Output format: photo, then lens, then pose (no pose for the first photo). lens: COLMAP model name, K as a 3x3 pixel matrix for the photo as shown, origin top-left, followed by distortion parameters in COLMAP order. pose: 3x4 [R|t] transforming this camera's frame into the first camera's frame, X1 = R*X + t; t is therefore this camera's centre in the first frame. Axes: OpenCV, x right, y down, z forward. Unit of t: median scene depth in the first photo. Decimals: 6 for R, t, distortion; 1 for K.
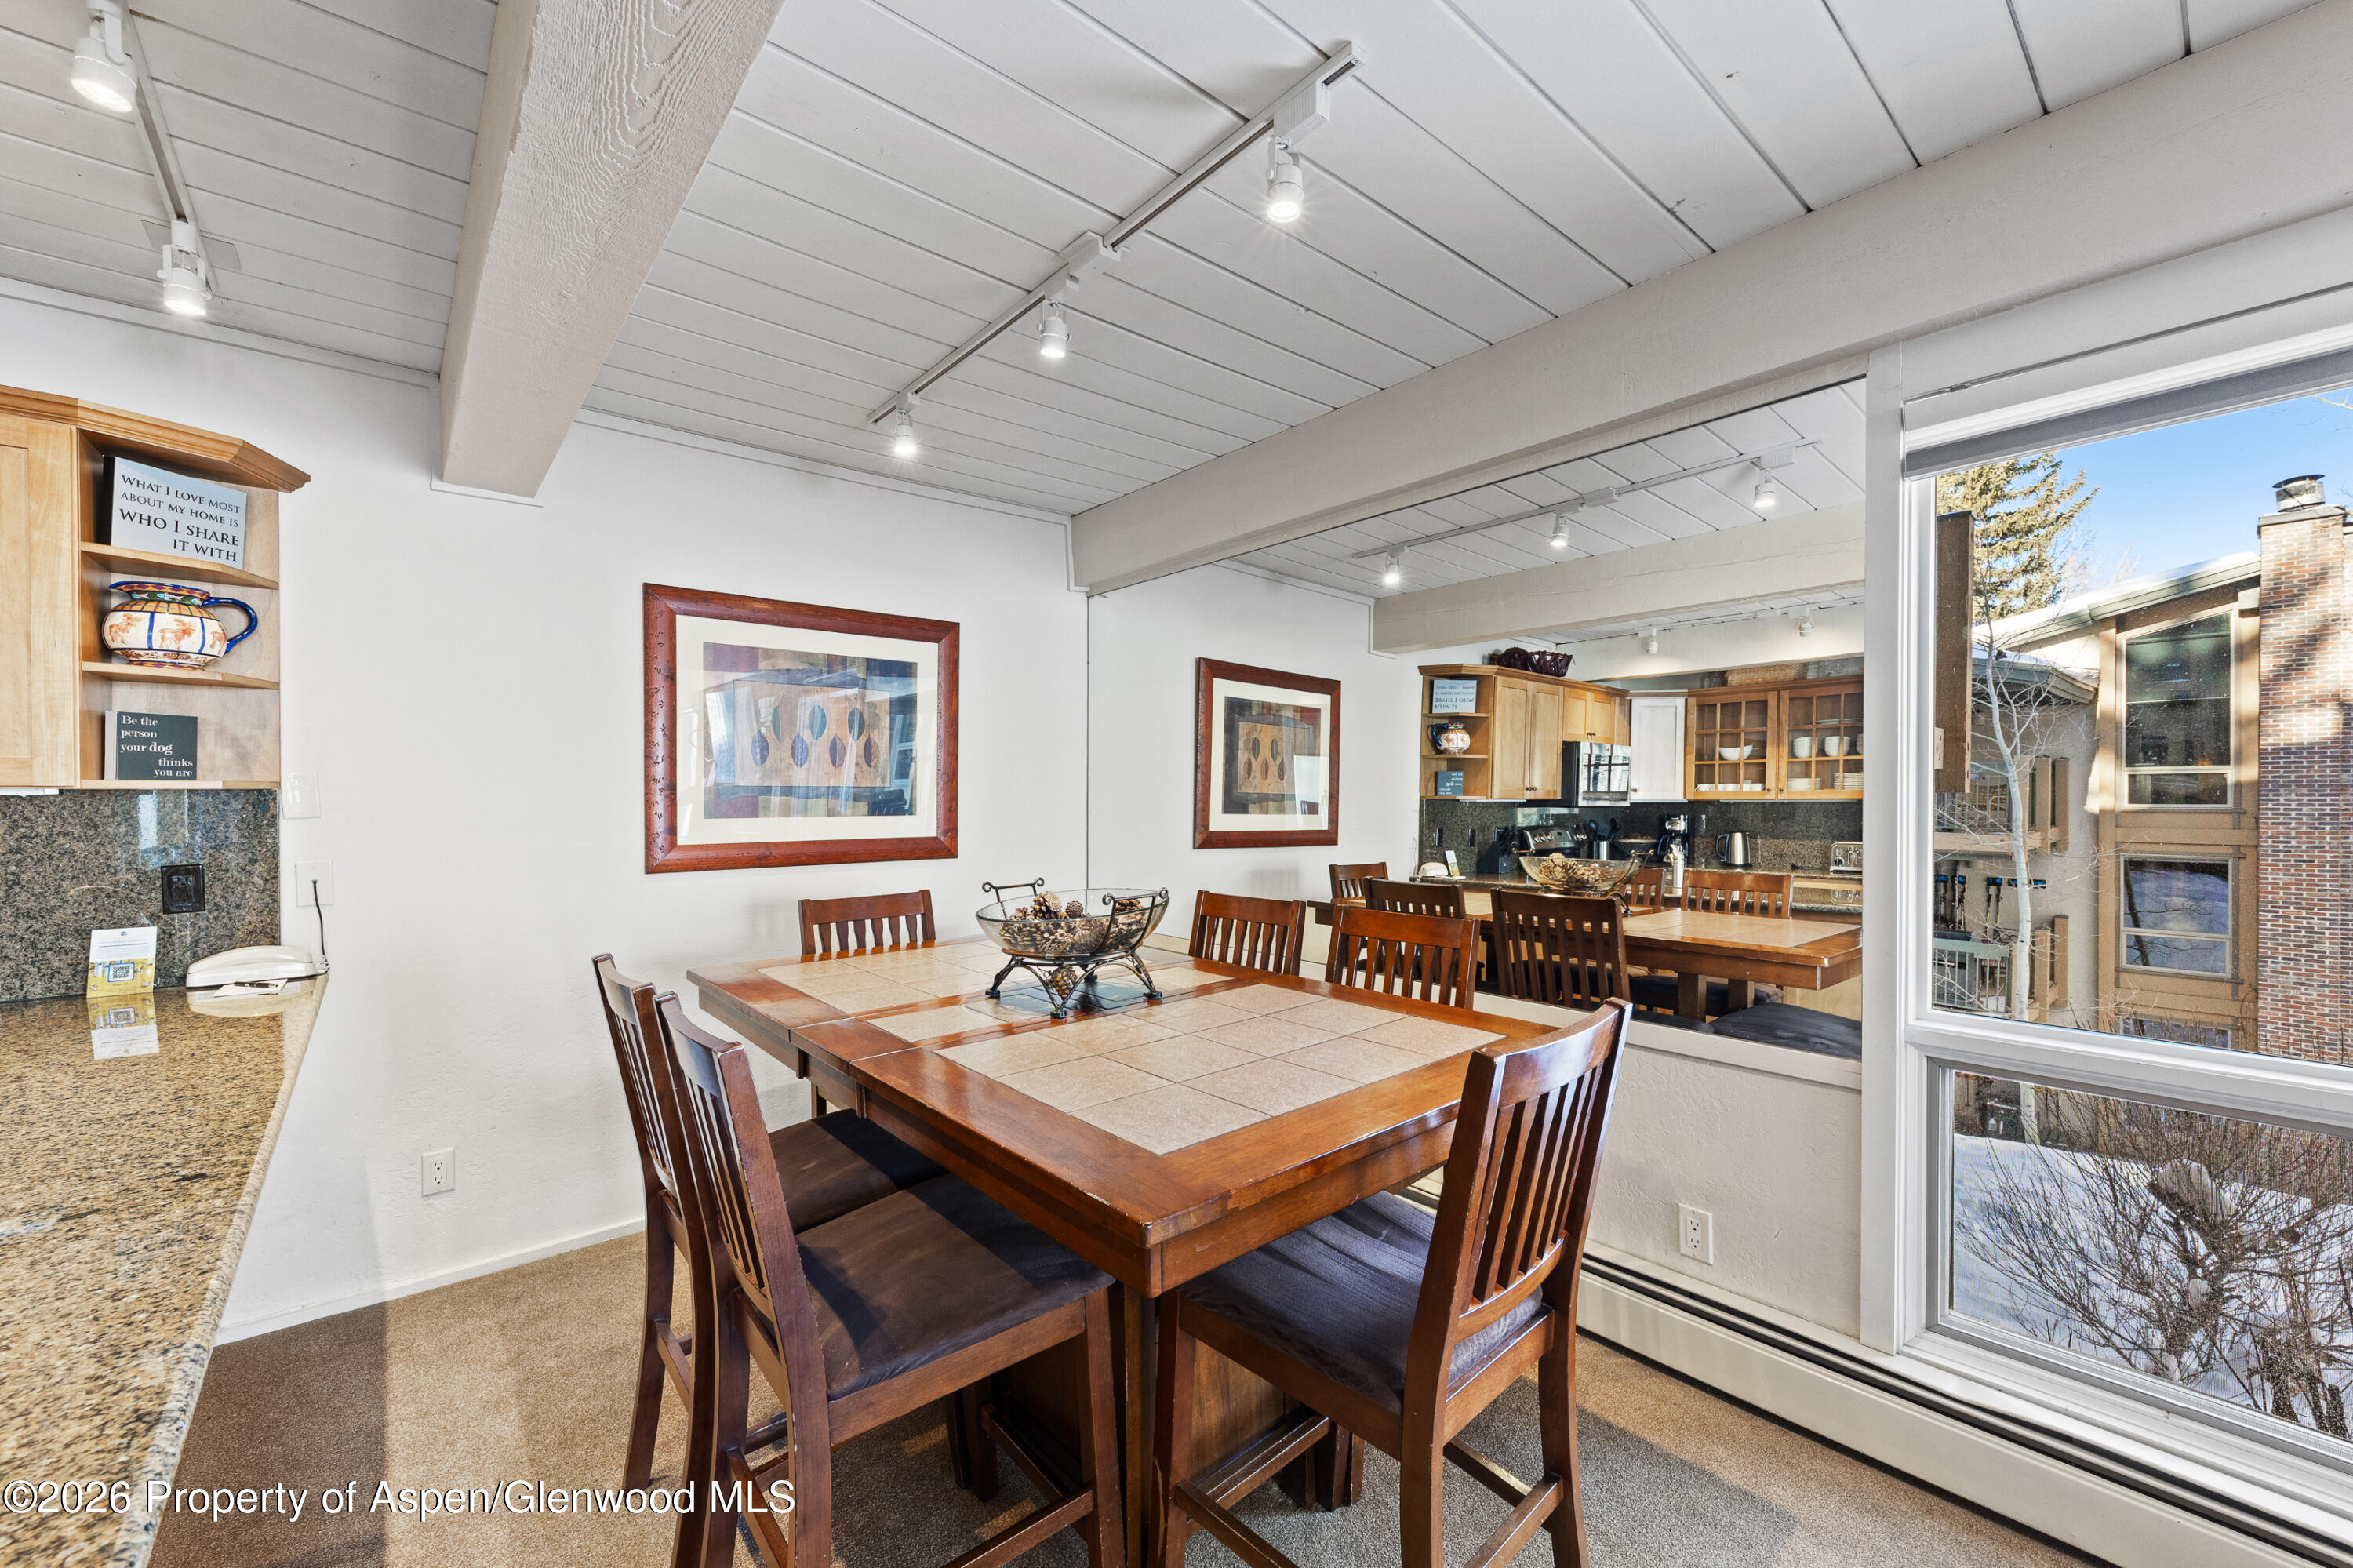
lens RADIAL K [[927.2, 0, 1191.4], [0, 927.2, 800.6], [0, 0, 1]] dist [-0.001320, -0.000556]
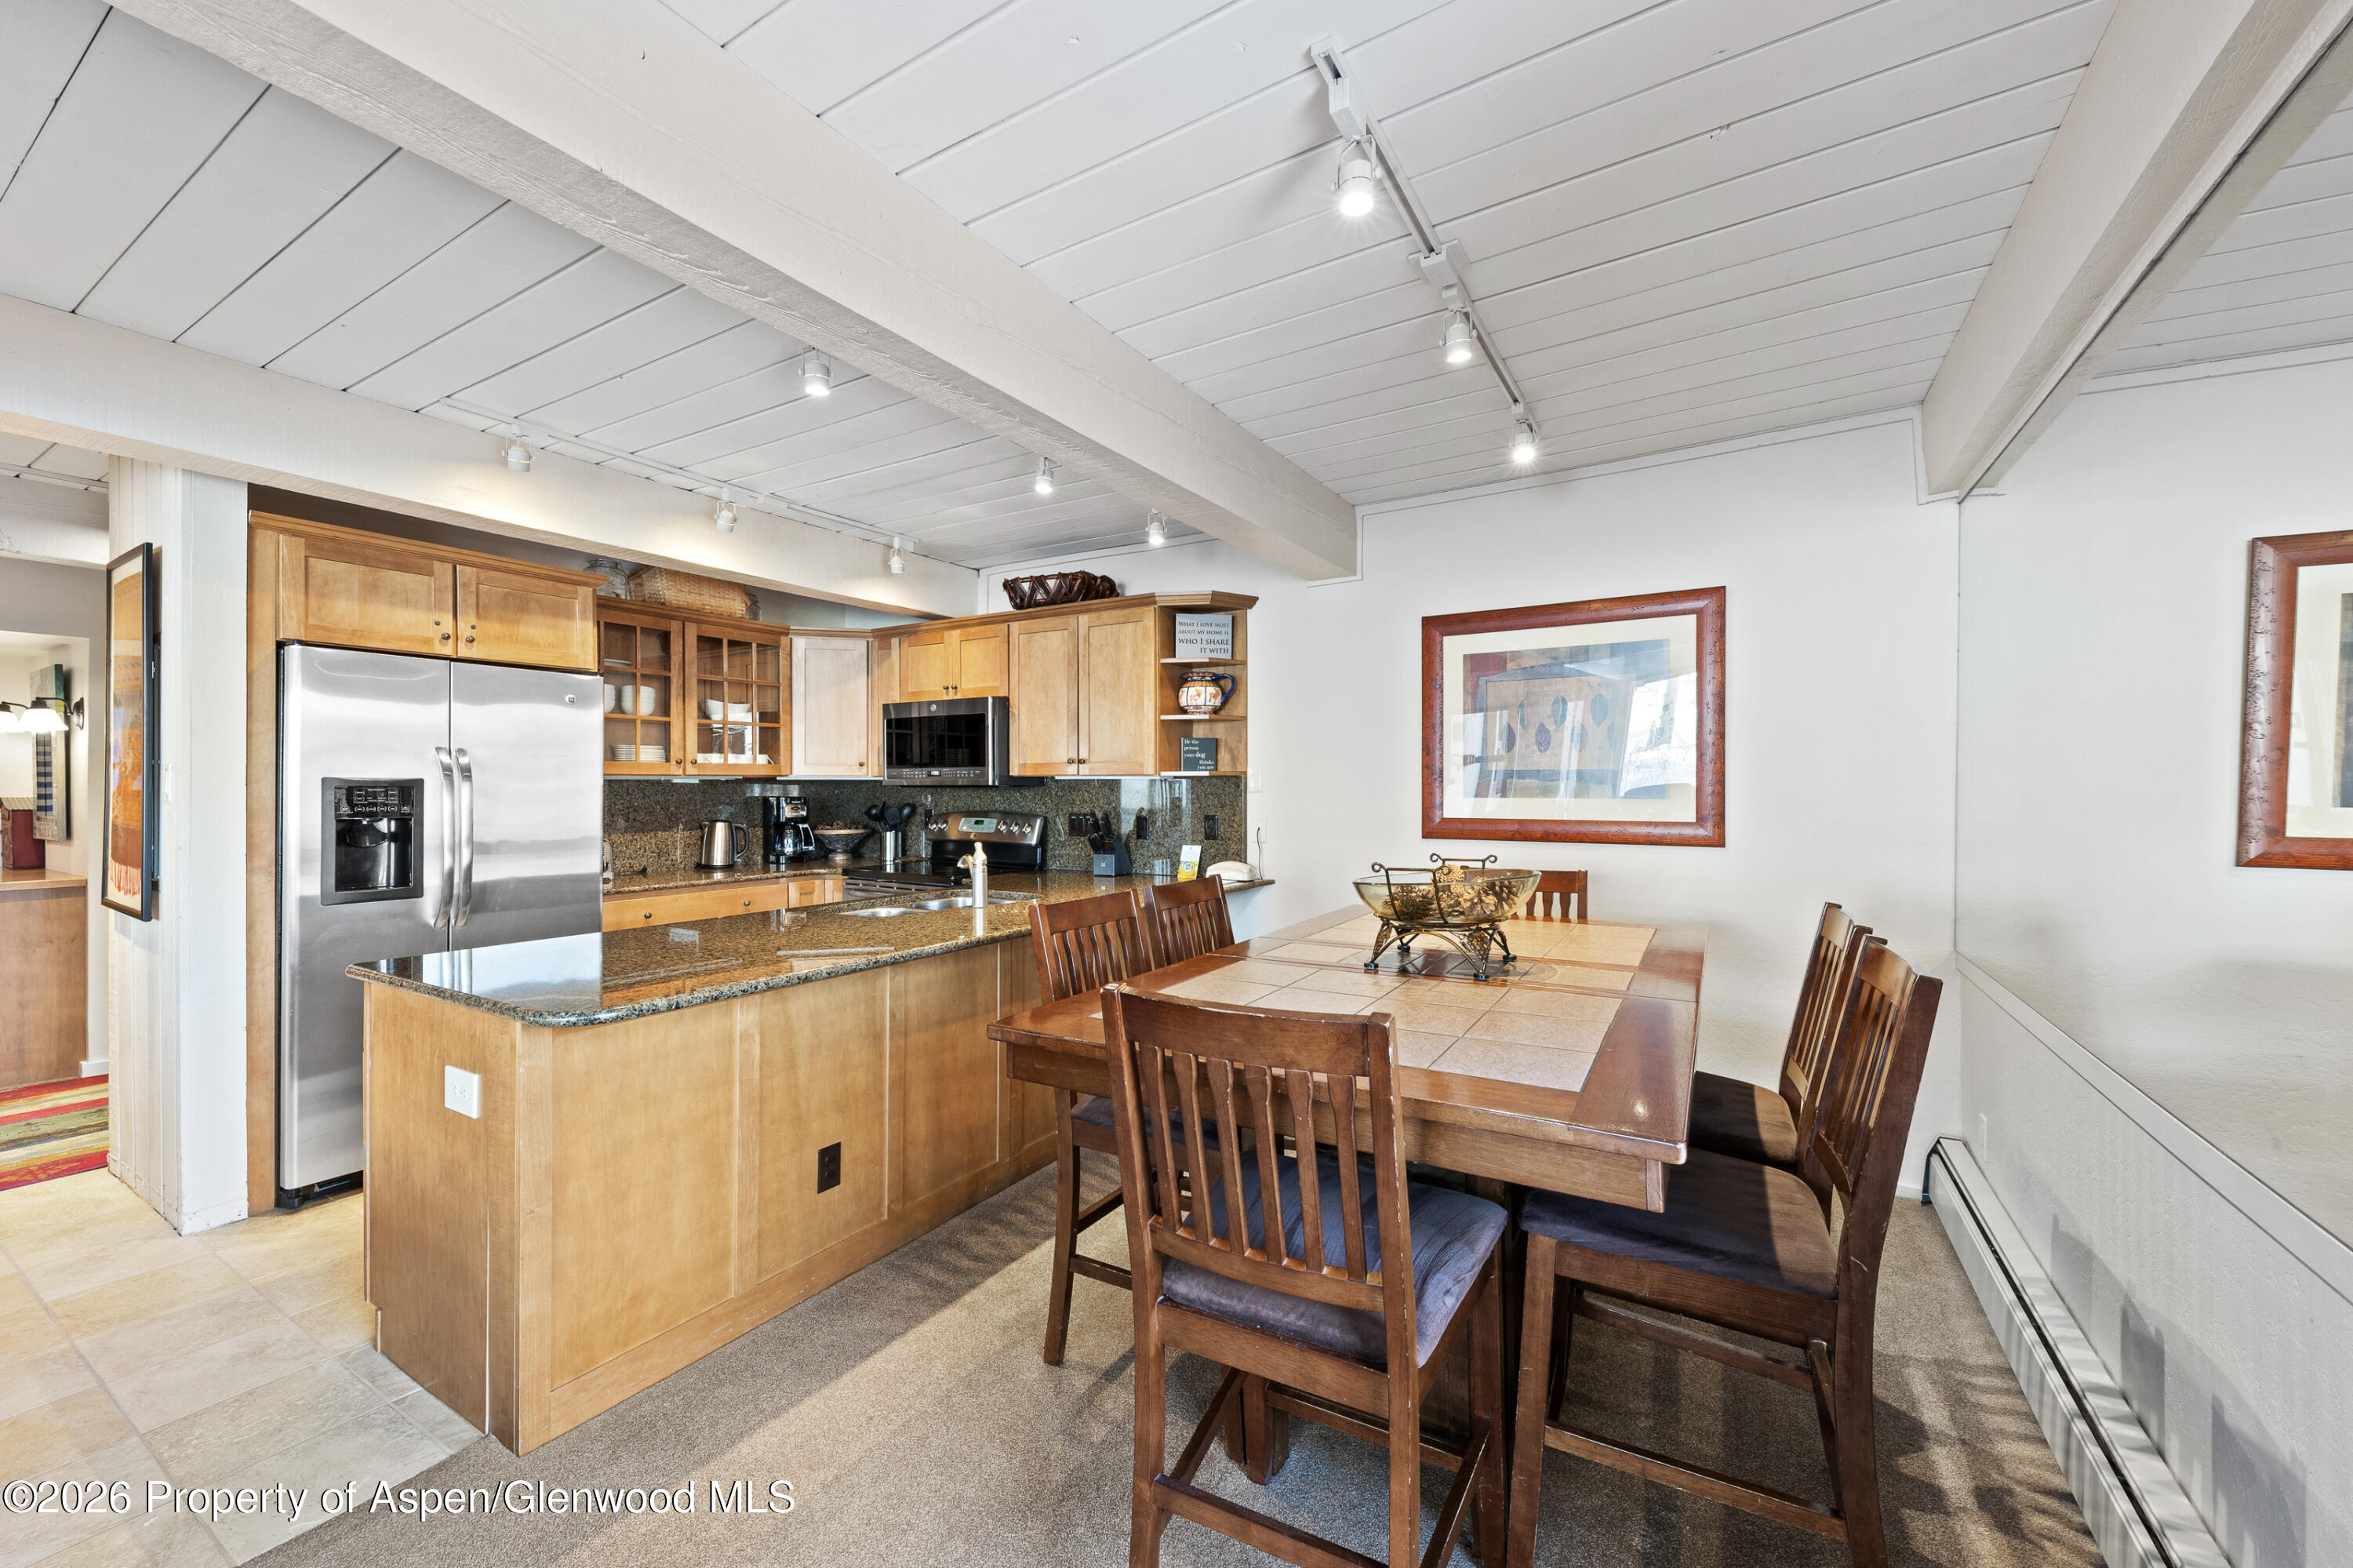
lens RADIAL K [[916.3, 0, 1176.6], [0, 916.3, 790.0], [0, 0, 1]] dist [-0.000854, -0.000966]
pose [[0.299575, 0.008213, -0.954037, 0.714948], [-0.004705, 0.999964, 0.007131, 0.004196], [0.954061, 0.002352, 0.299603, 0.357626]]
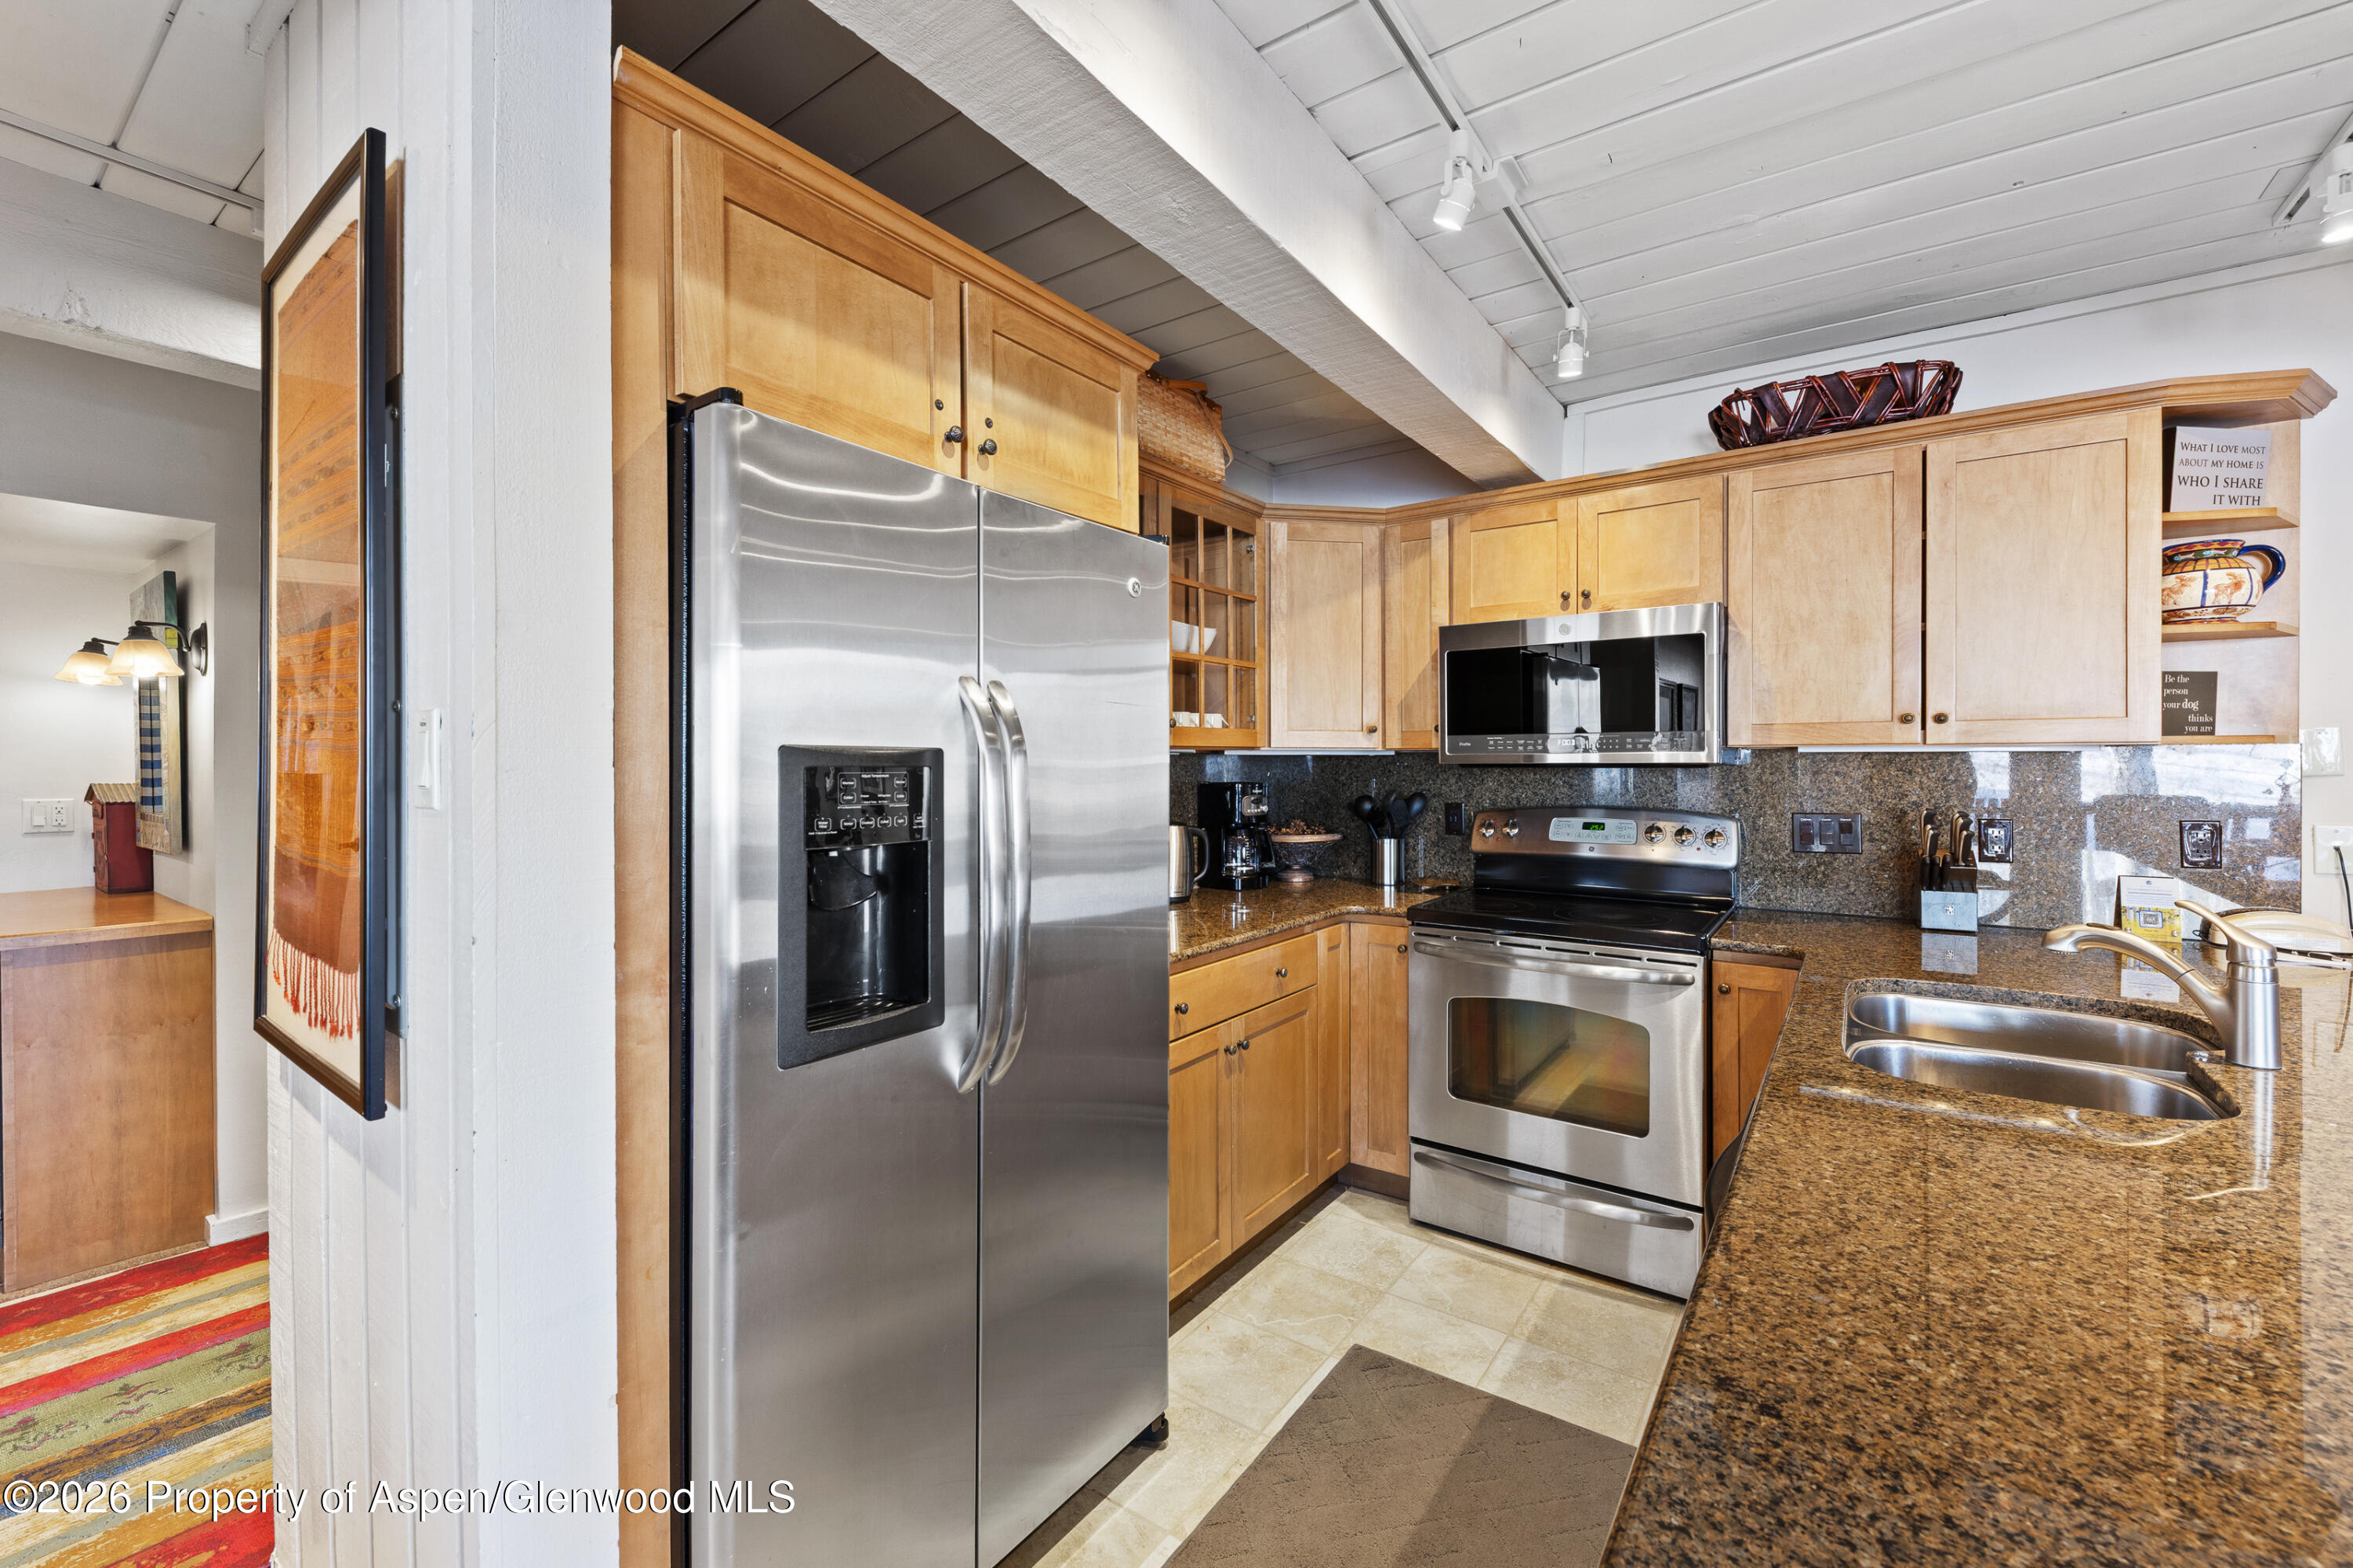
lens RADIAL K [[951.4, 0, 1162.5], [0, 951.4, 774.9], [0, 0, 1]] dist [0.015106, -0.009826]
pose [[0.218902, 0.013588, -0.975652, -0.327073], [-0.003768, 0.999907, 0.013080, 0.010732], [0.975740, 0.000813, 0.218933, -0.324228]]
